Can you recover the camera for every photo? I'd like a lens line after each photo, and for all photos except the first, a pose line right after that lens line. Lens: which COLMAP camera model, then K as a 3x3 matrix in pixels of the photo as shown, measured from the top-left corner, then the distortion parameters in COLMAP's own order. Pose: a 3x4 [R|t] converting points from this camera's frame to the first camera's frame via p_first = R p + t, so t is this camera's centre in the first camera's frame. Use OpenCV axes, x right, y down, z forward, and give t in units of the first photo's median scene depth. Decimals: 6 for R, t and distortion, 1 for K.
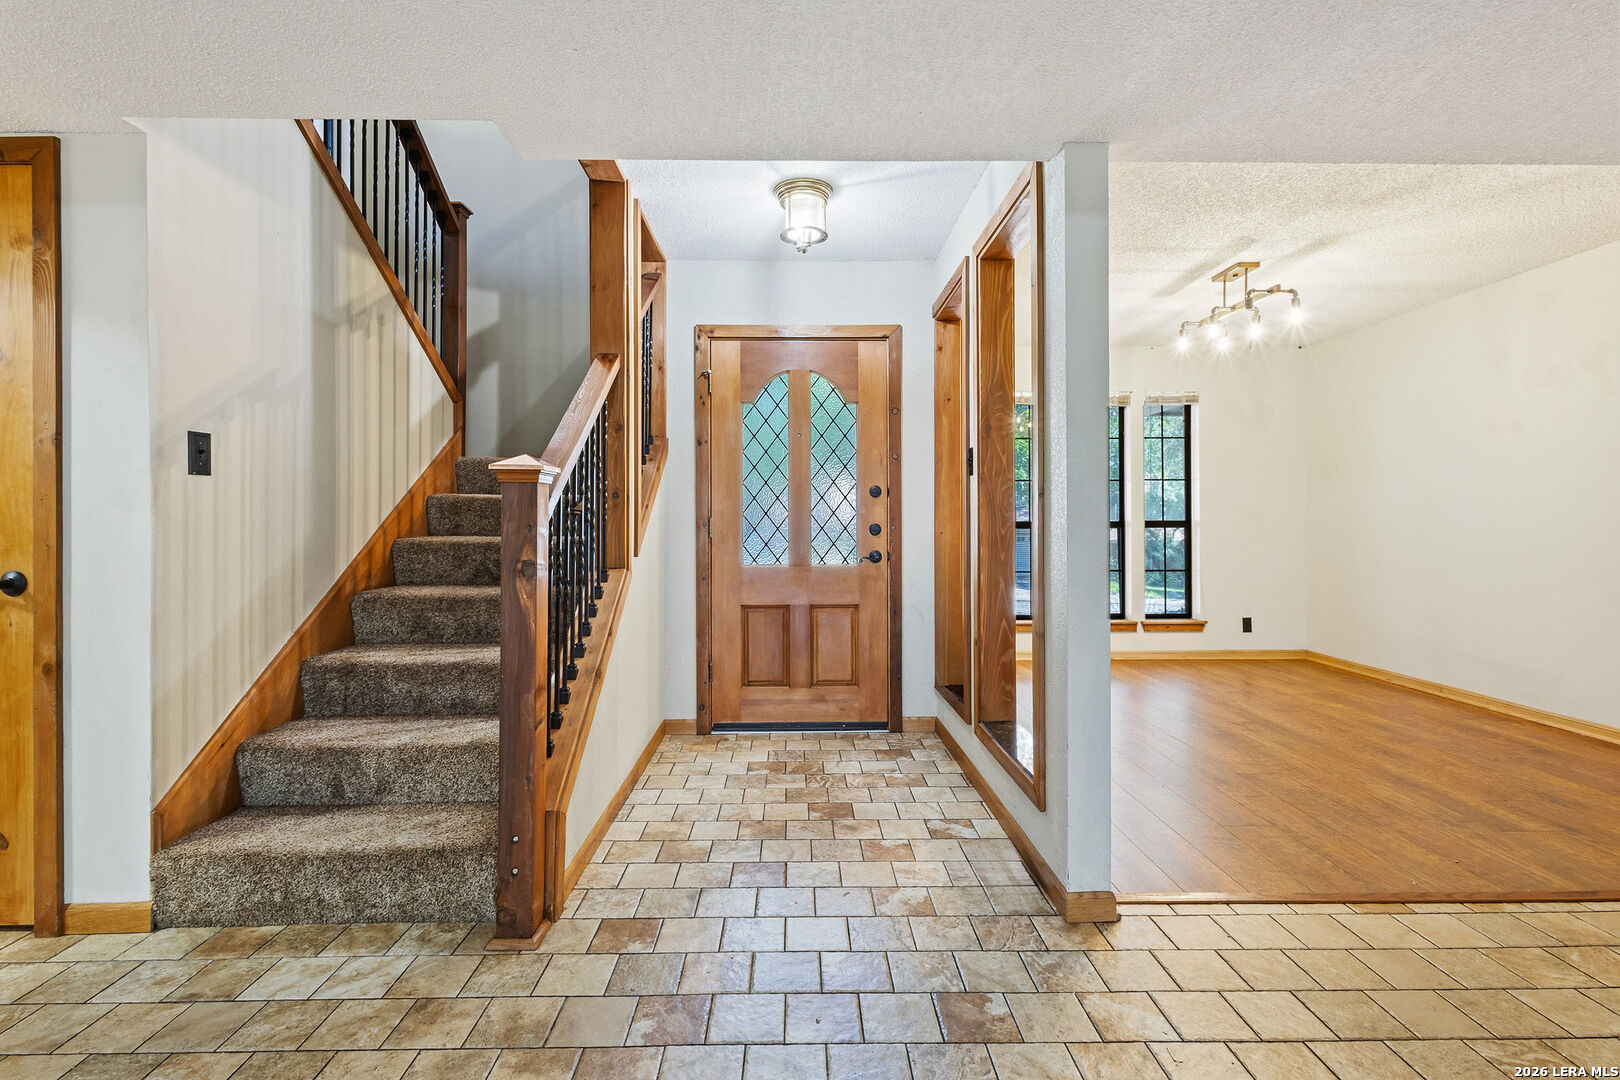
lens RADIAL K [[752.0, 0, 808.5], [0, 752.0, 516.8], [0, 0, 1]] dist [0.010832, -0.000686]
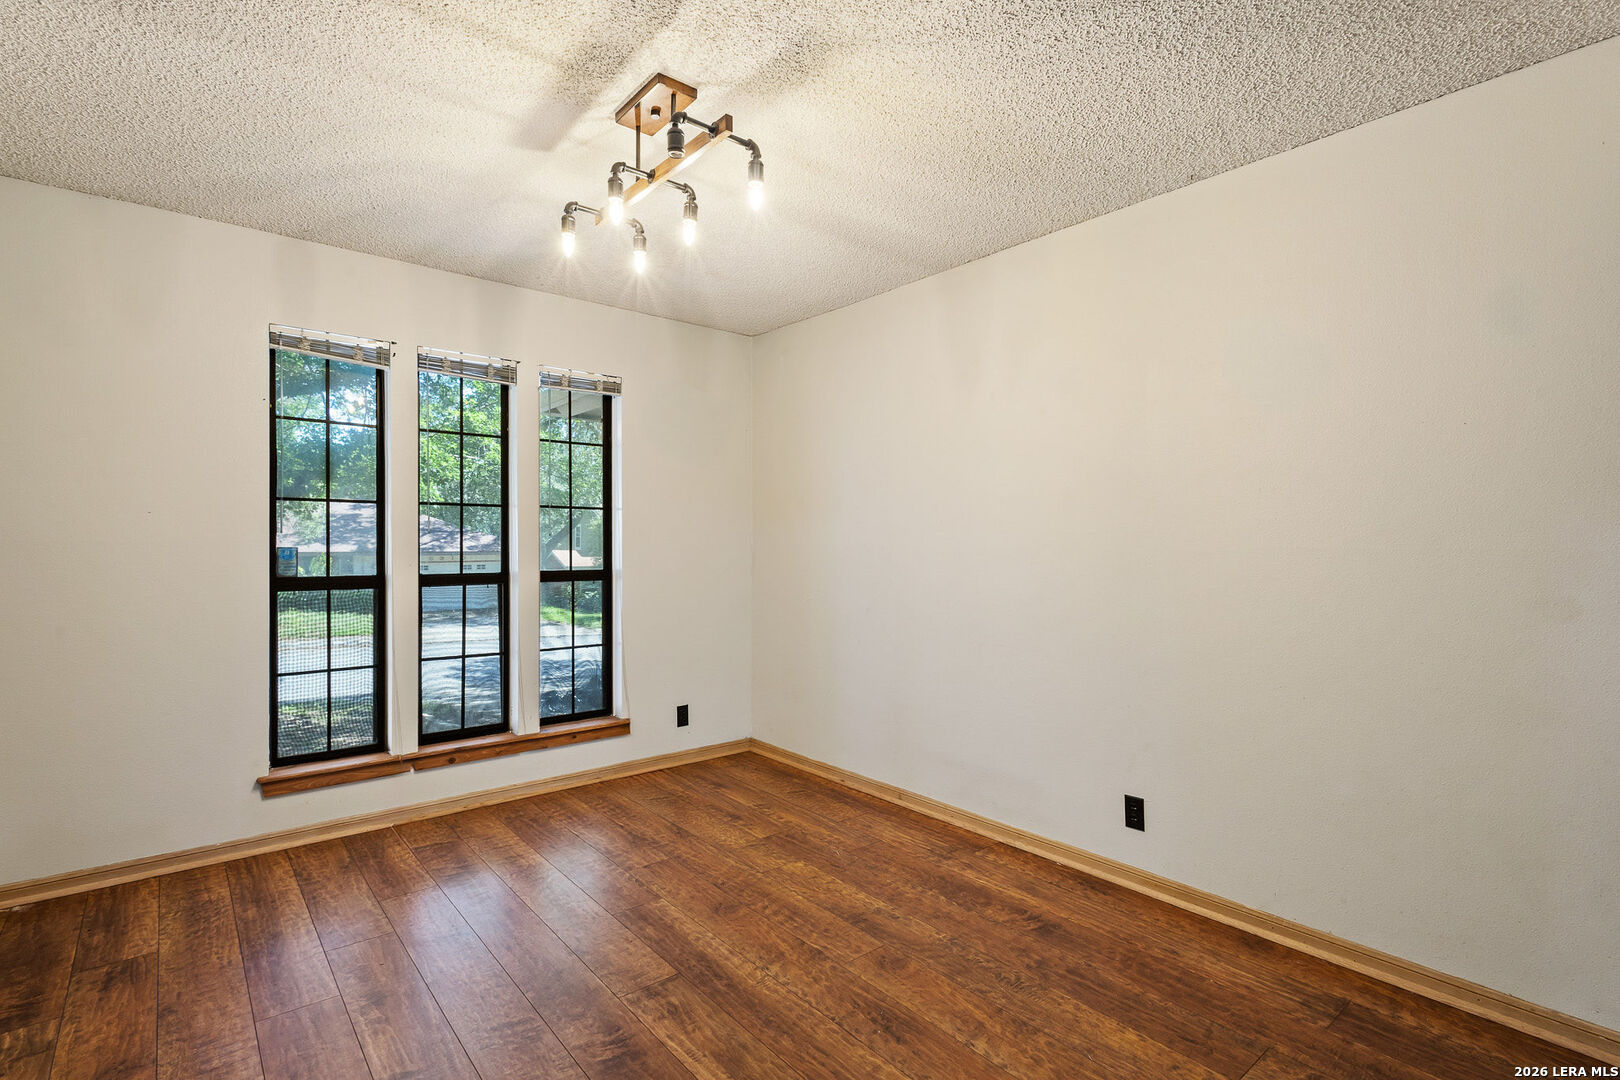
lens RADIAL K [[752.0, 0, 807.7], [0, 752.0, 547.2], [0, 0, 1]] dist [0.010832, -0.000686]
pose [[0.780931, 0.005602, 0.624593, 0.326852], [-0.008823, 0.999959, 0.002062, -0.026430], [-0.624555, -0.007121, 0.780948, 0.532985]]
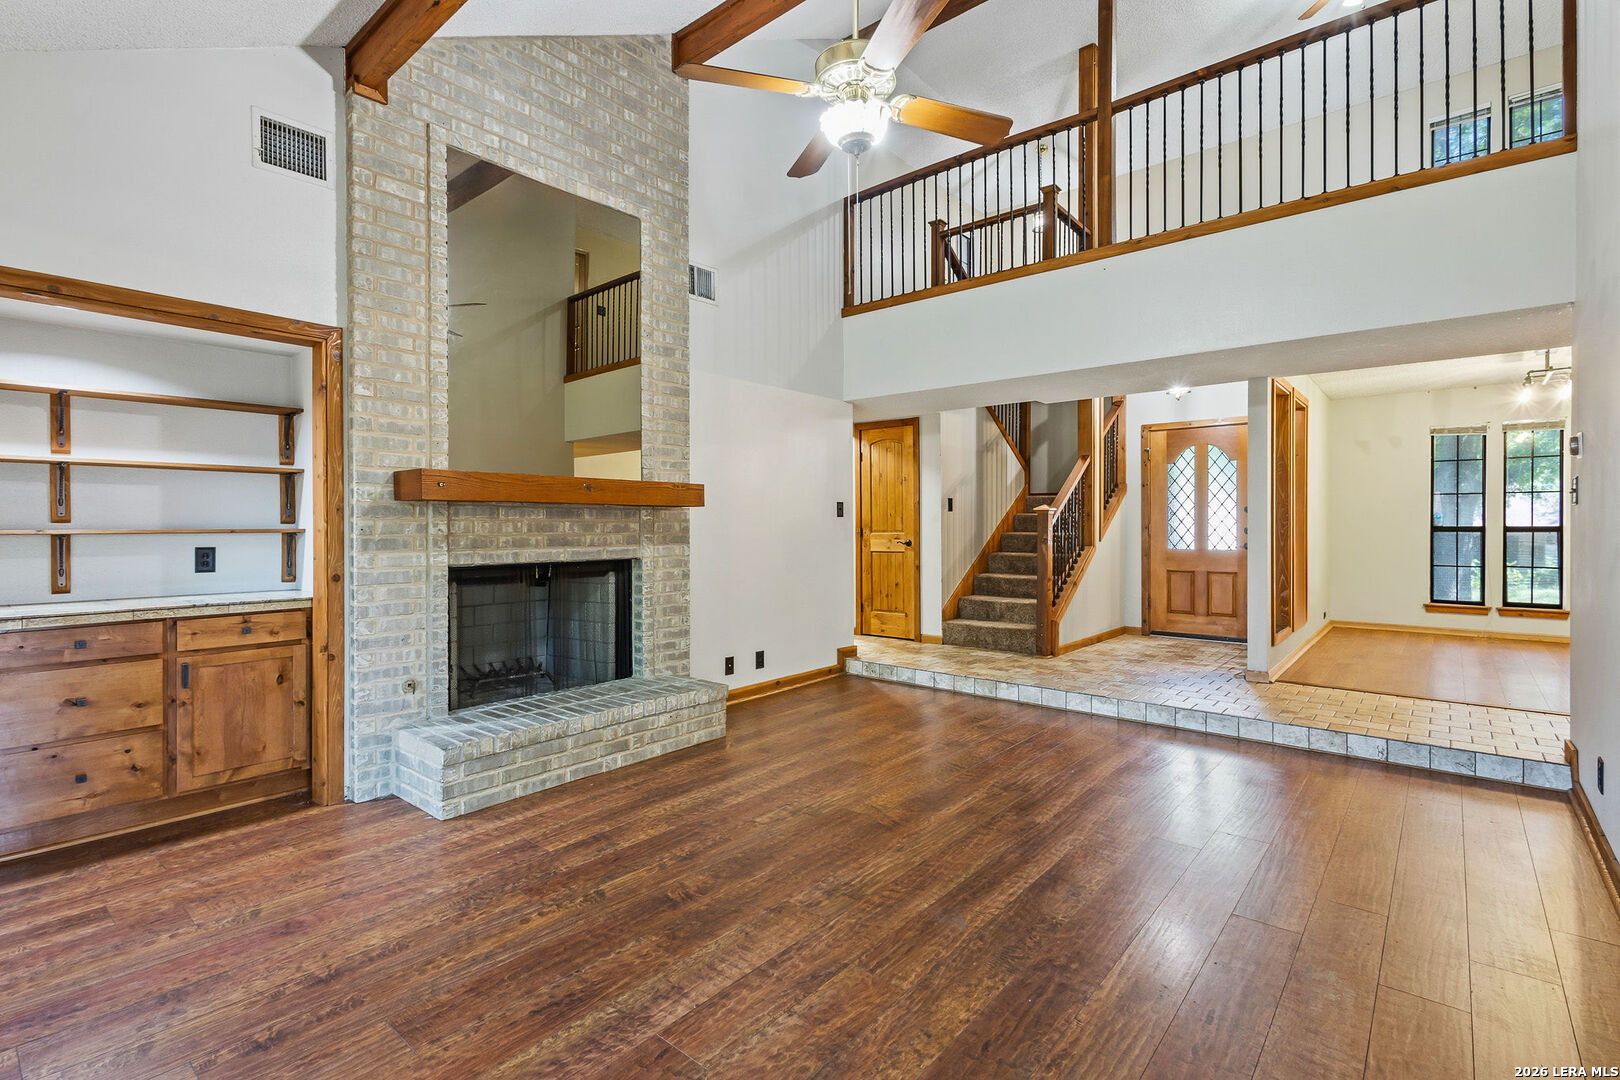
lens RADIAL K [[752.0, 0, 809.3], [0, 752.0, 528.8], [0, 0, 1]] dist [0.010832, -0.000686]
pose [[0.750165, 0.007045, -0.661213, 0.558868], [0.003076, 0.999895, 0.014143, -0.018351], [0.661243, -0.012644, 0.750065, -1.164467]]
